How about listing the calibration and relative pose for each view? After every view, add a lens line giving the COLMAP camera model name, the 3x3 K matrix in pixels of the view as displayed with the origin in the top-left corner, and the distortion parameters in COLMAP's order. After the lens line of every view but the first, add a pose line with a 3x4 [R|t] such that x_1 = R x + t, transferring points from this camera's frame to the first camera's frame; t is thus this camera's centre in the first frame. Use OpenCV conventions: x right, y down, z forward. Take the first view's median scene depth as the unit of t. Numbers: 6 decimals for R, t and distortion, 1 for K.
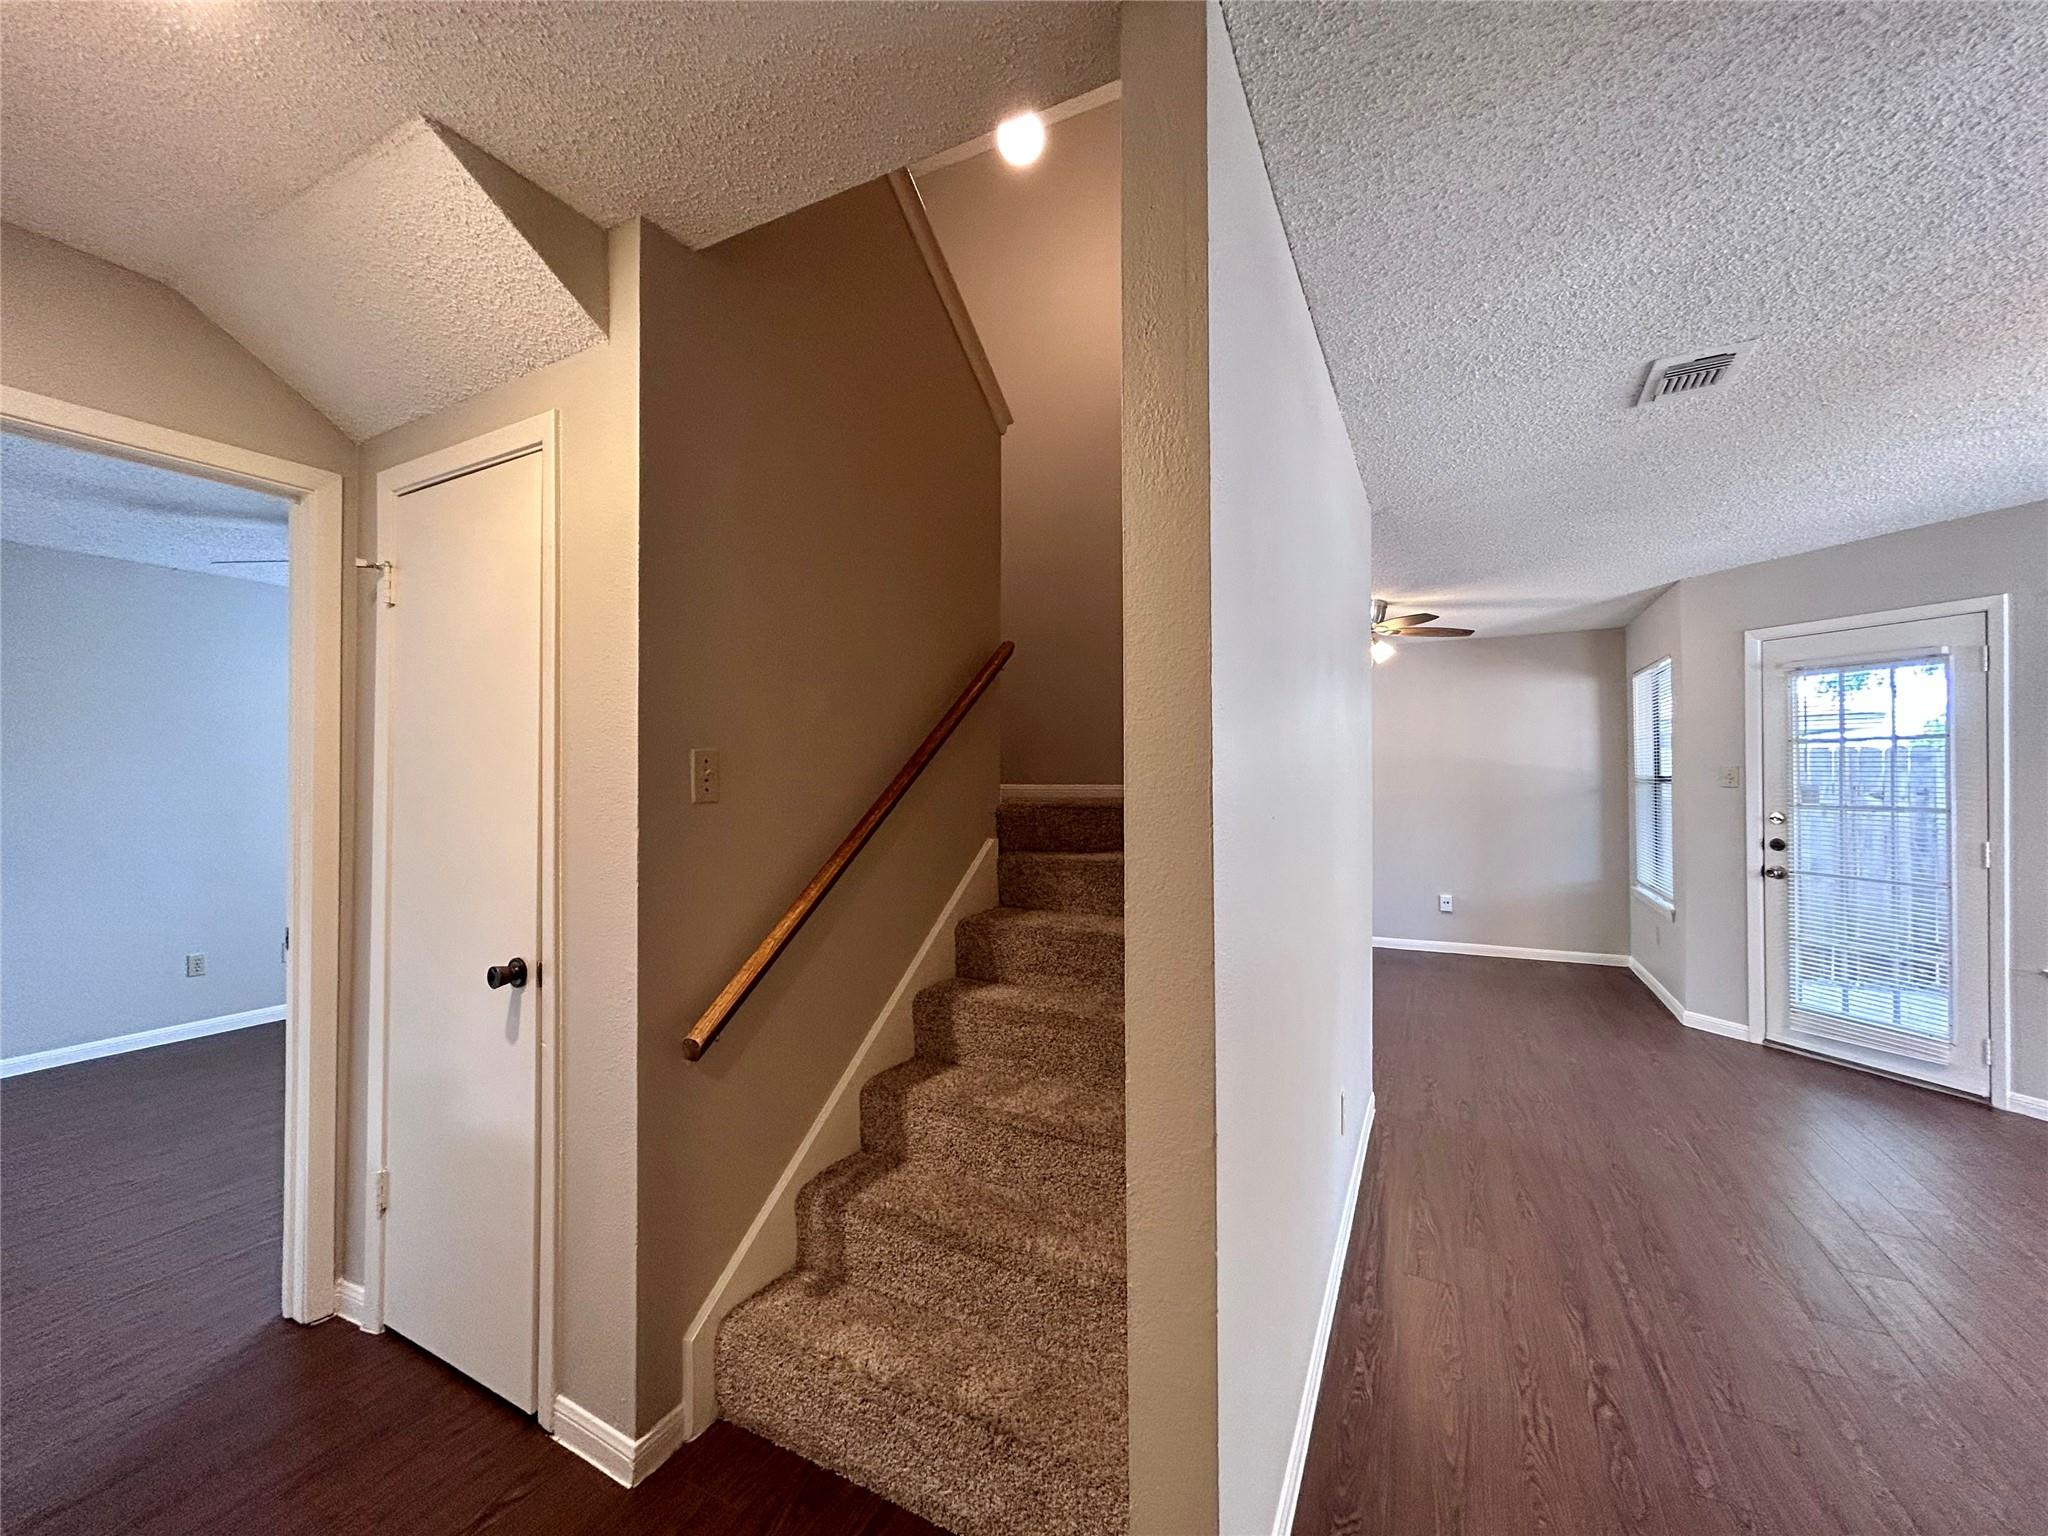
lens RADIAL K [[818.2, 0, 1021.3], [0, 818.2, 771.4], [0, 0, 1]] dist [-0.001872, -0.000835]
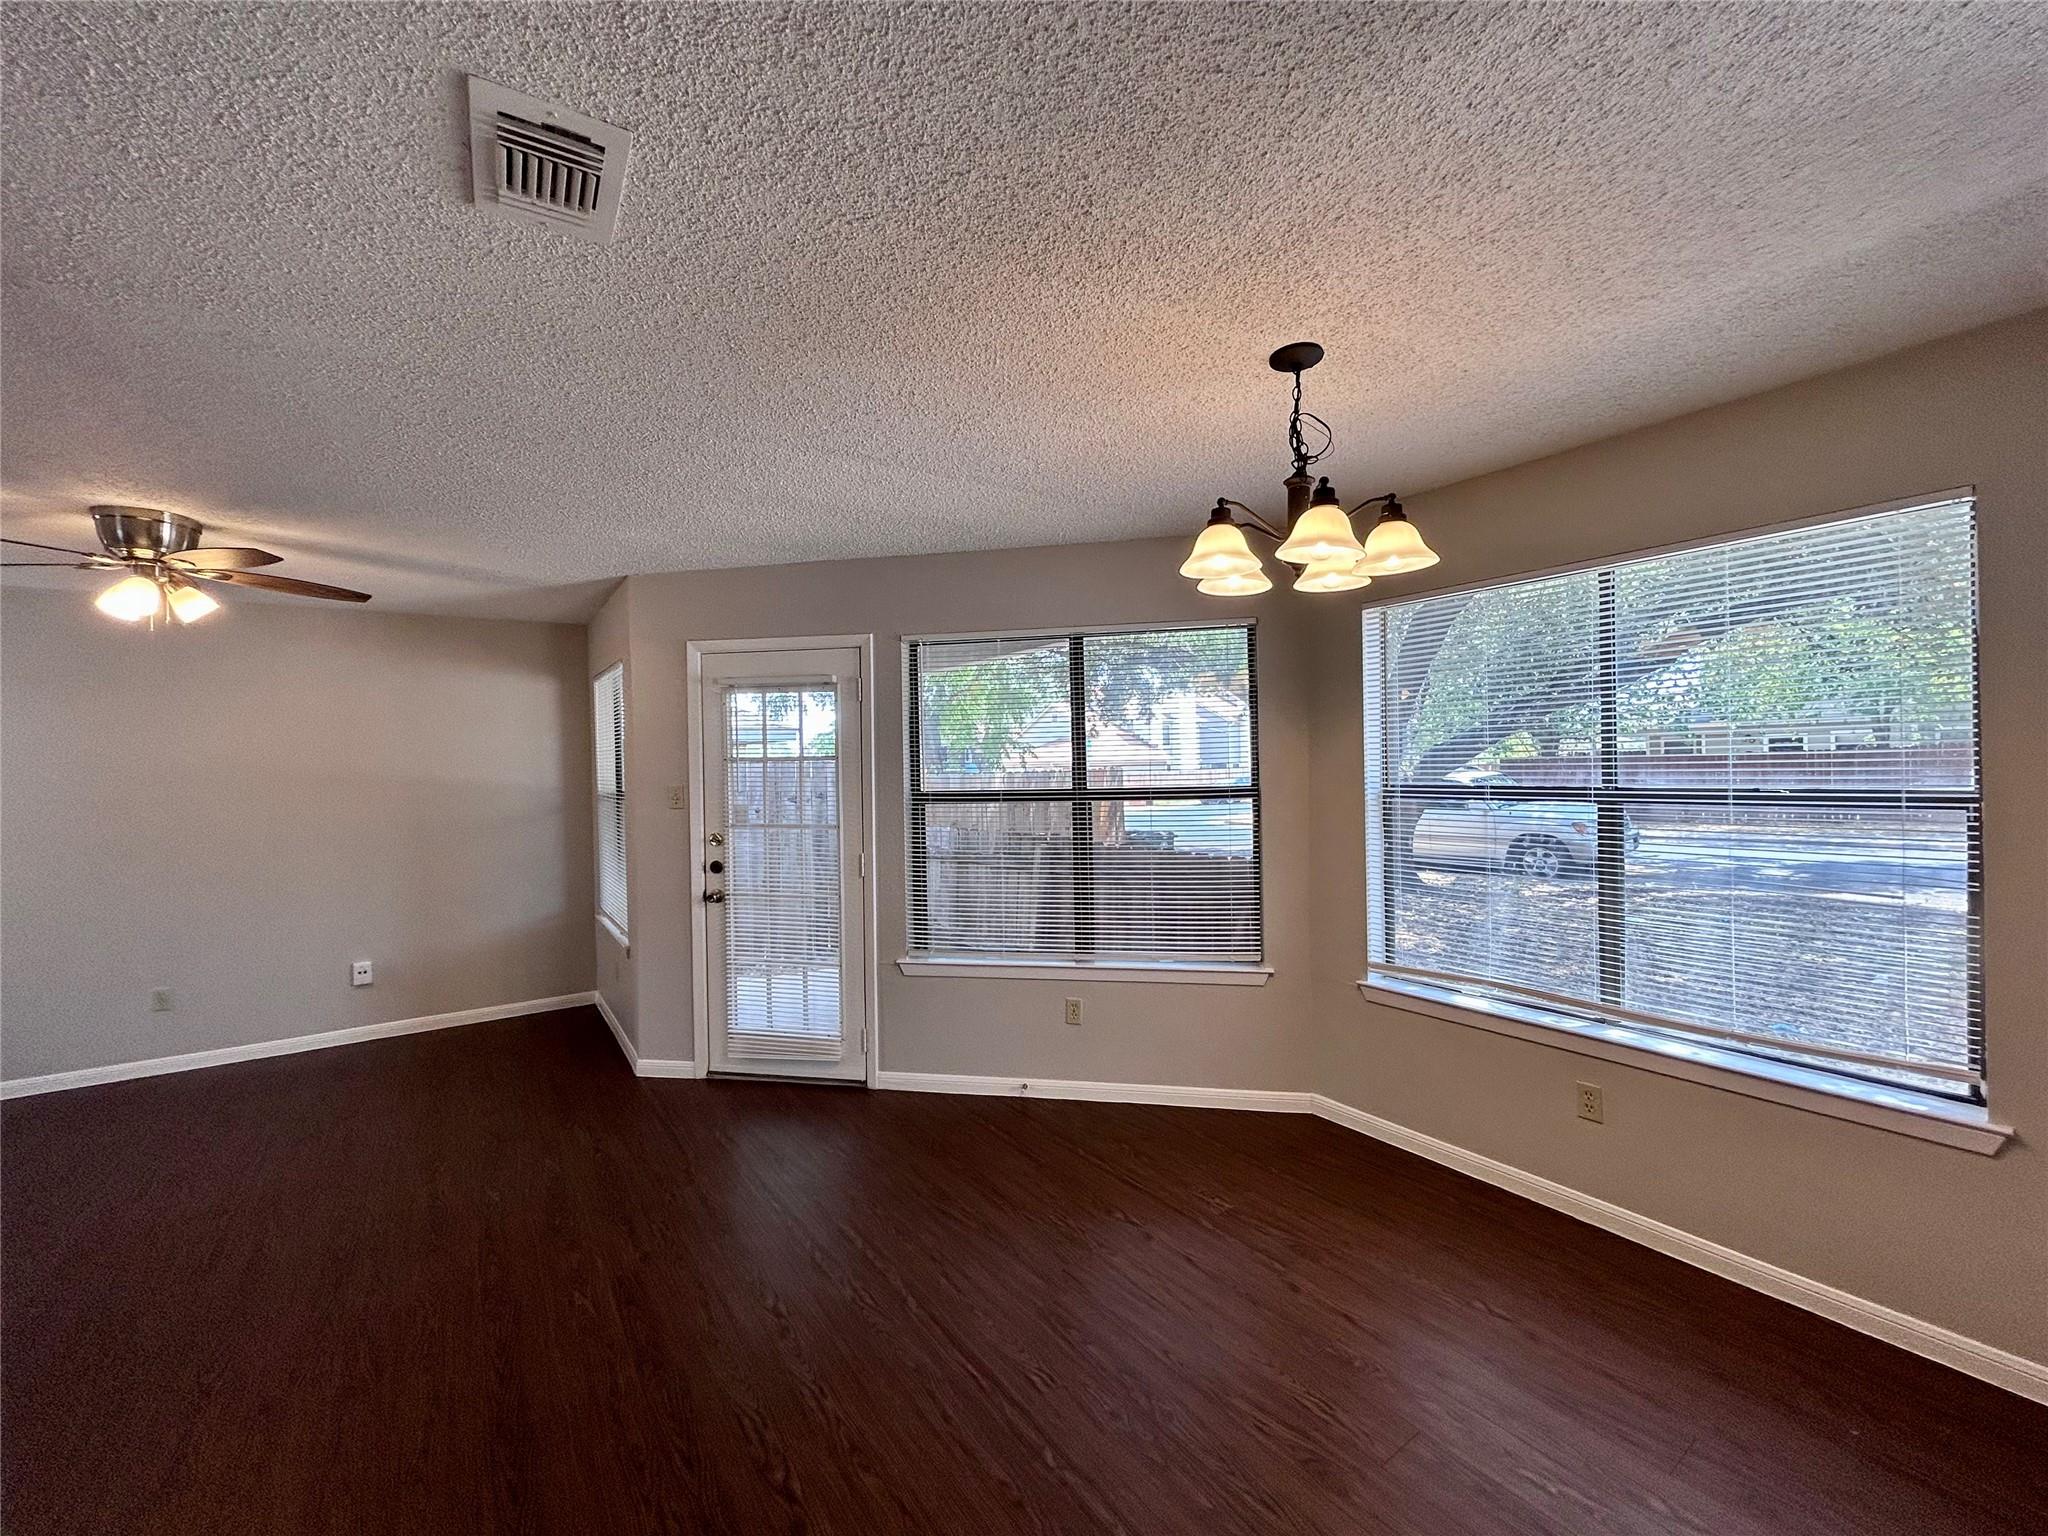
lens RADIAL K [[818.2, 0, 1014.0], [0, 818.2, 762.1], [0, 0, 1]] dist [-0.001872, -0.000835]
pose [[0.476555, -0.009319, 0.879095, 0.241668], [0.009090, 0.999943, 0.005672, -0.035224], [-0.879097, 0.005288, 0.476613, 0.226686]]
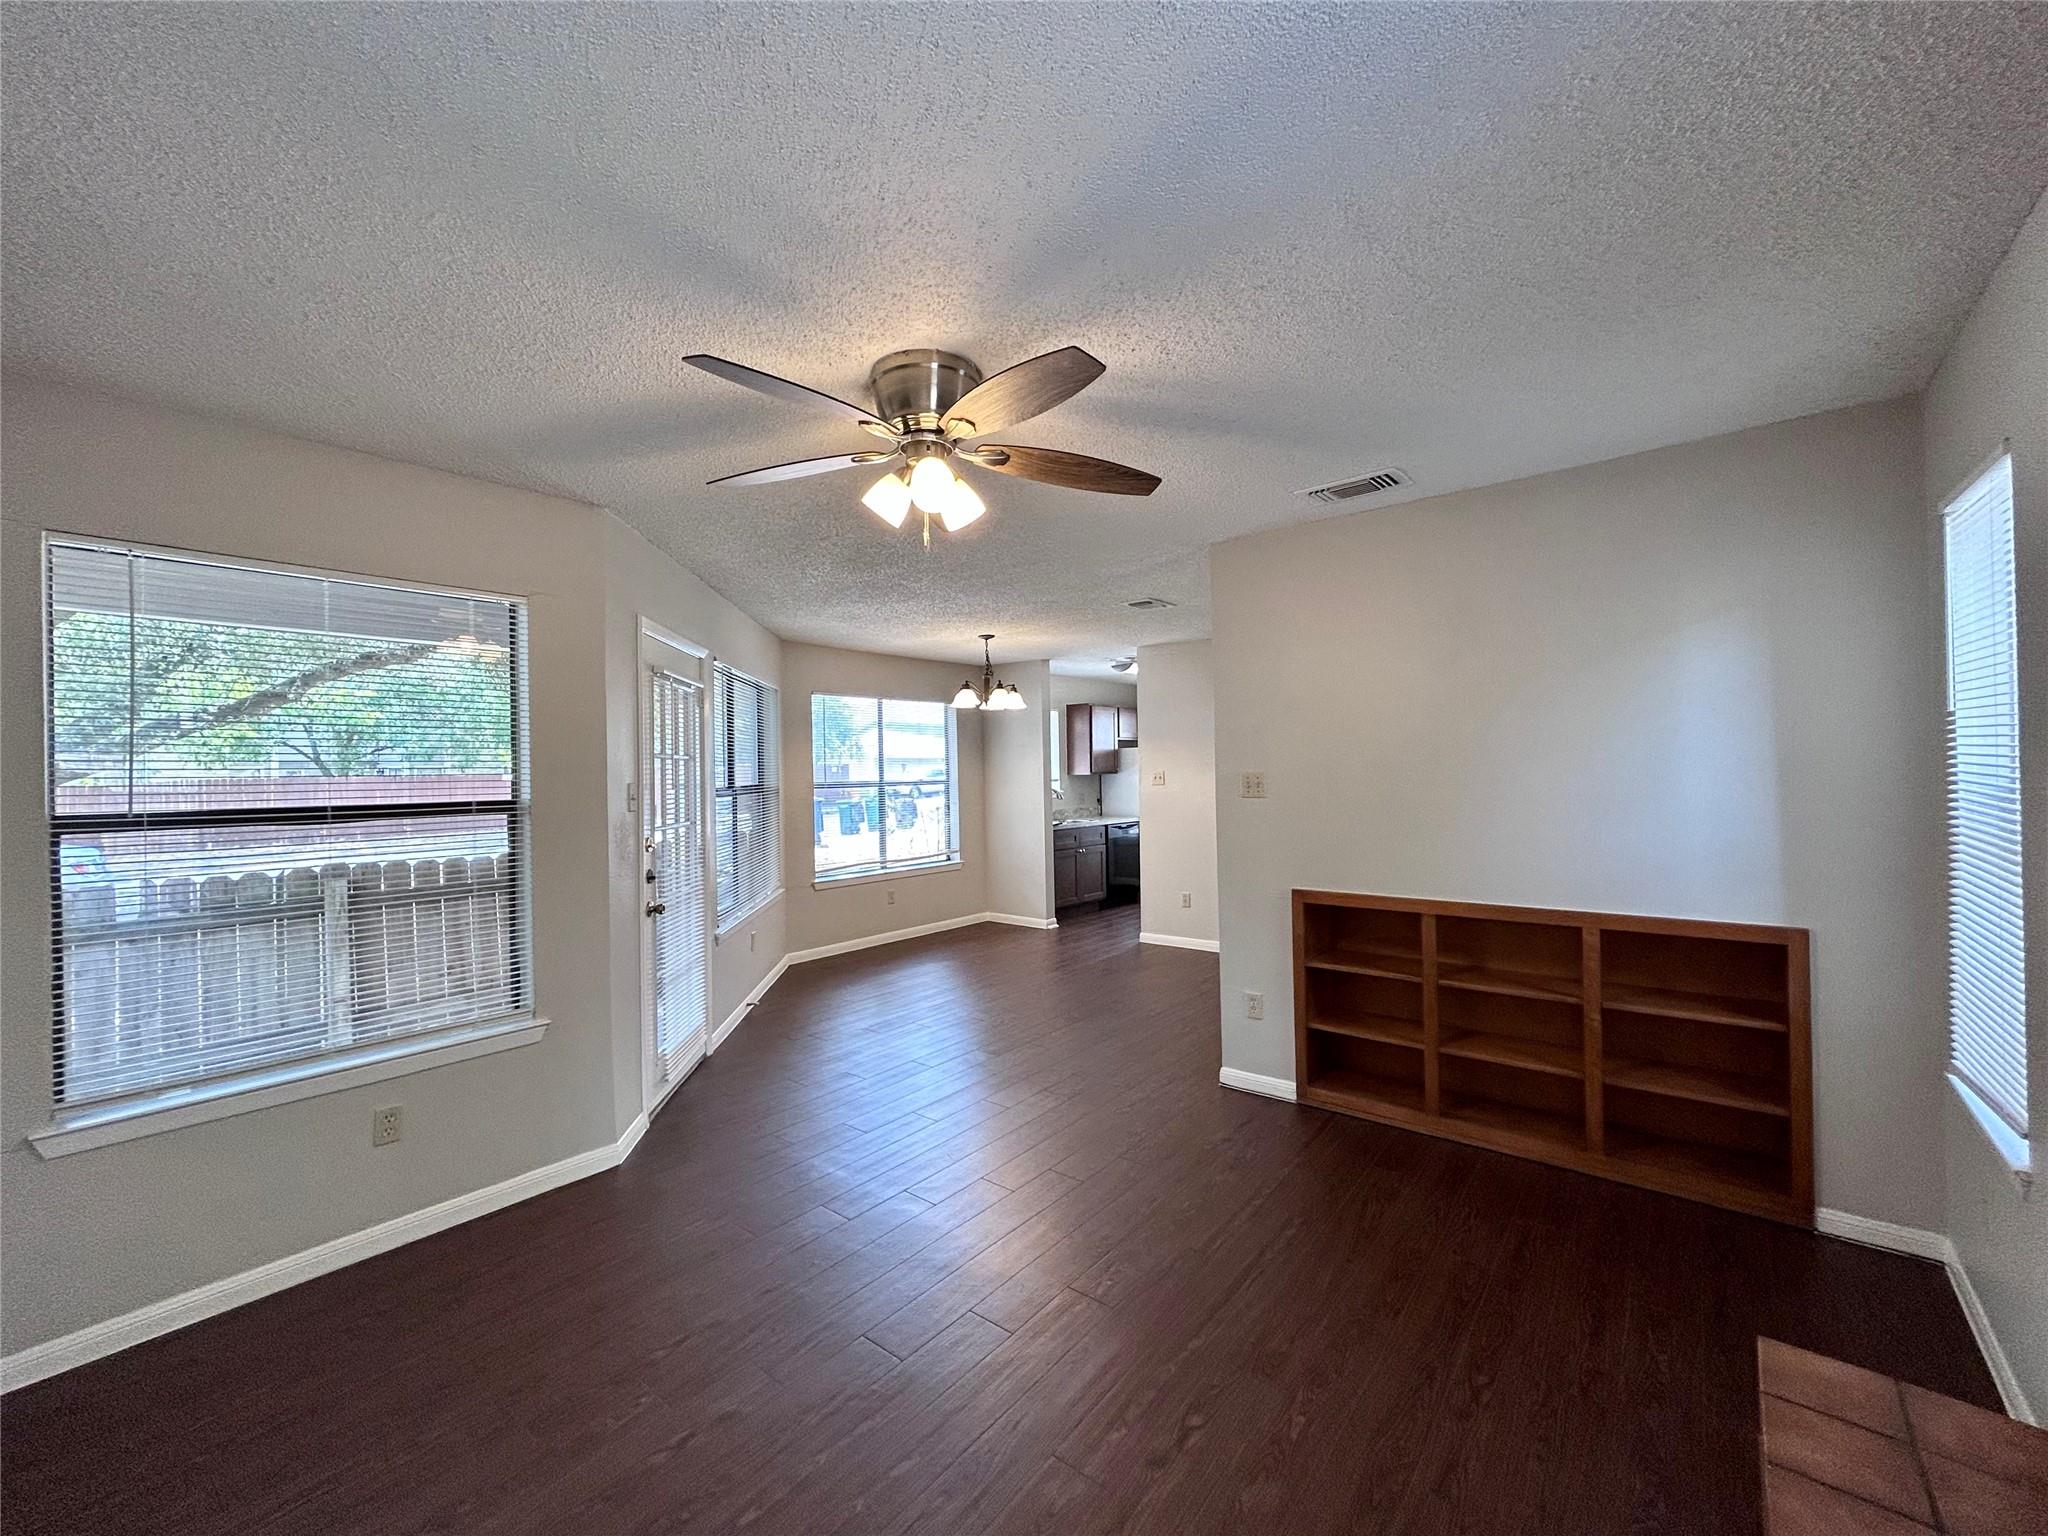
lens RADIAL K [[818.2, 0, 1015.1], [0, 818.2, 769.6], [0, 0, 1]] dist [-0.001872, -0.000835]
pose [[-0.980172, 0.014695, 0.197605, 0.344758], [0.012577, 0.999849, -0.011970, -0.015105], [-0.197751, -0.009247, -0.980209, 1.059829]]
